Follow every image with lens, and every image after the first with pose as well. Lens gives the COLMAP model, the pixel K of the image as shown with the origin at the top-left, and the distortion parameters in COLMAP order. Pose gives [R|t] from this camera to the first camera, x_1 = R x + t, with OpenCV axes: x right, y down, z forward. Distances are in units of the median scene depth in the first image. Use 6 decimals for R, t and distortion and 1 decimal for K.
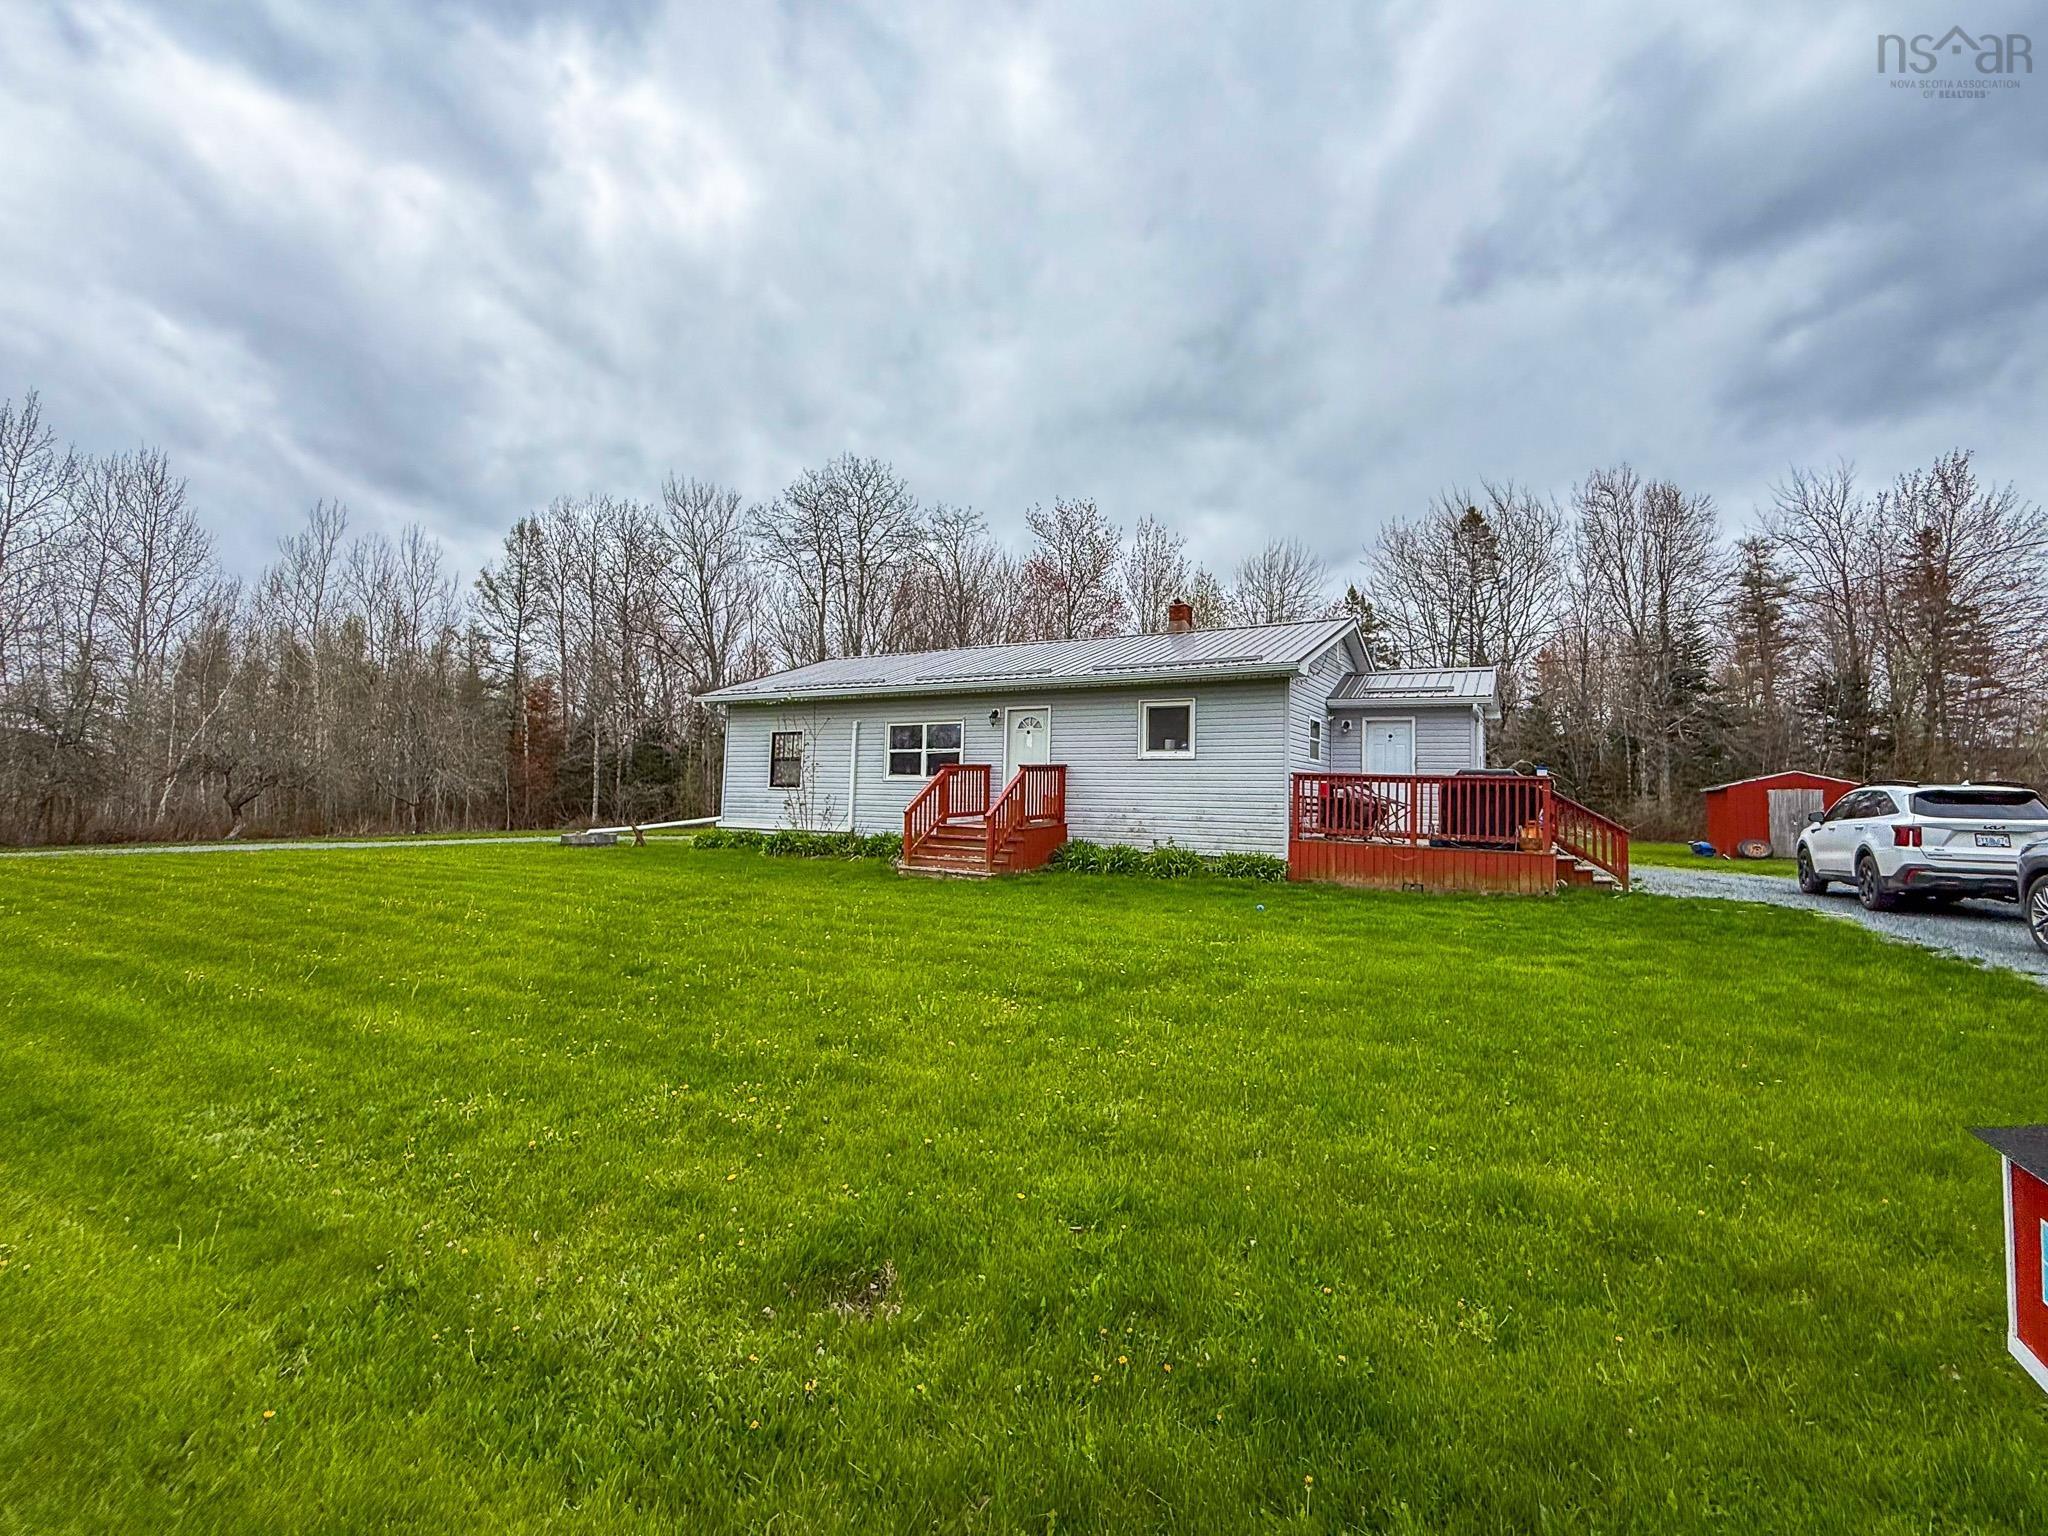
lens RADIAL K [[929.0, 0, 1036.6], [0, 929.0, 770.8], [0, 0, 1]] dist [-0.009880, -0.000390]
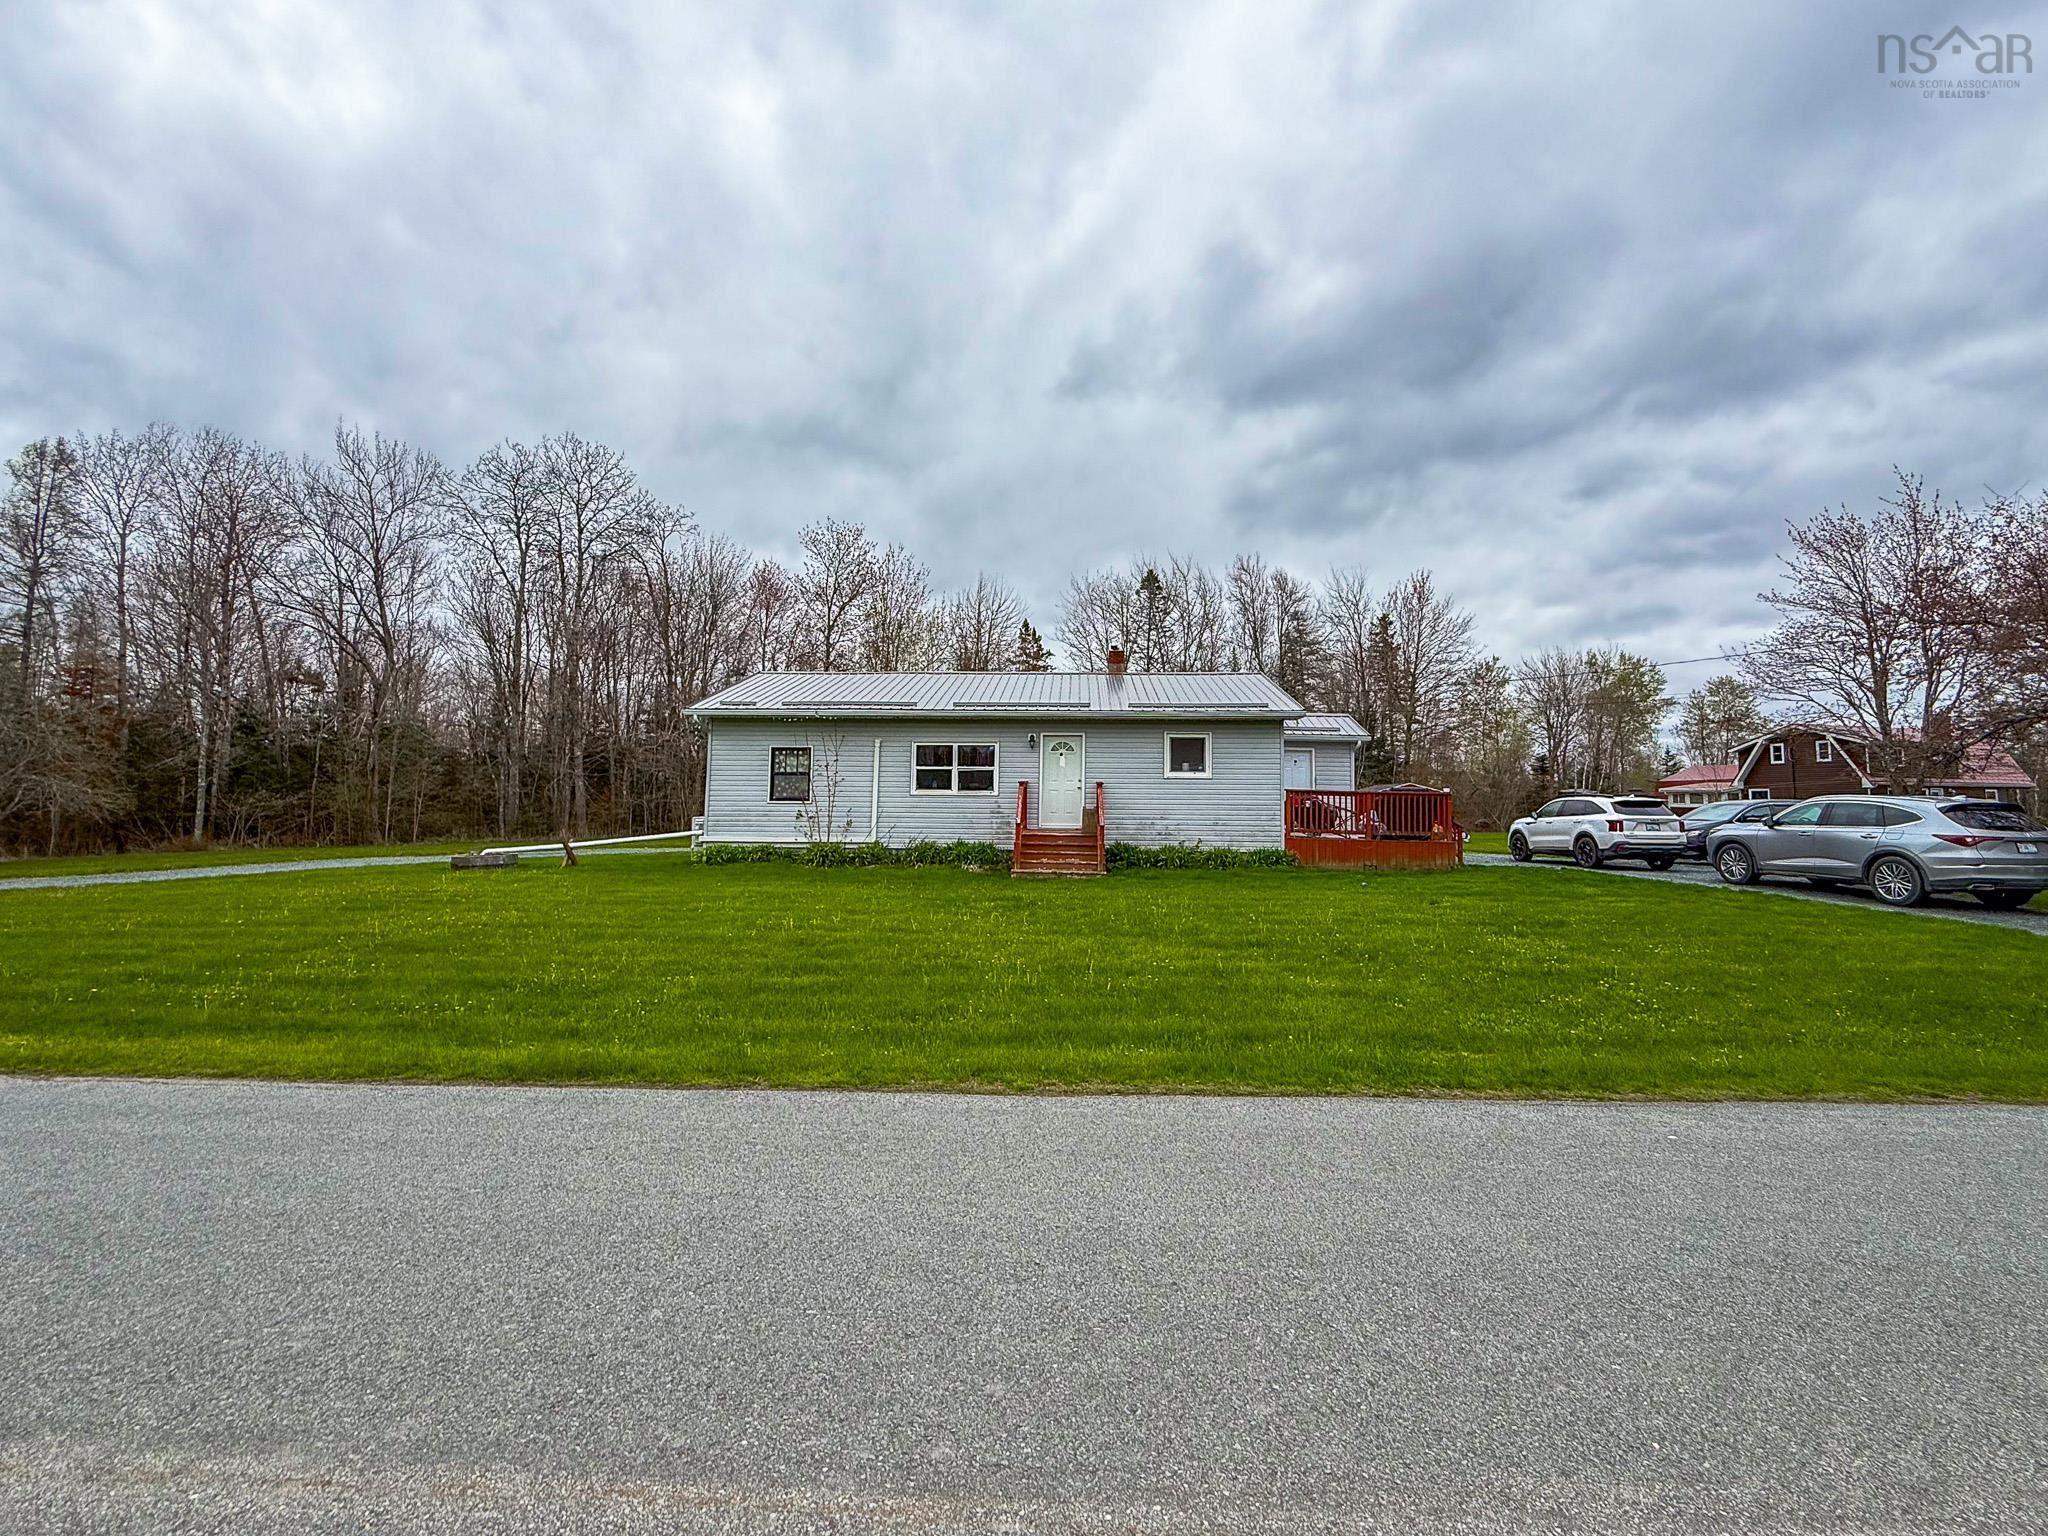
lens RADIAL K [[838.0, 0, 1012.9], [0, 838.0, 770.3], [0, 0, 1]] dist [0.000813, -0.000372]
pose [[0.888591, 0.001663, 0.458698, -0.514387], [-0.004994, 0.999969, 0.006048, -0.024944], [-0.458674, -0.007665, 0.888572, 0.056662]]
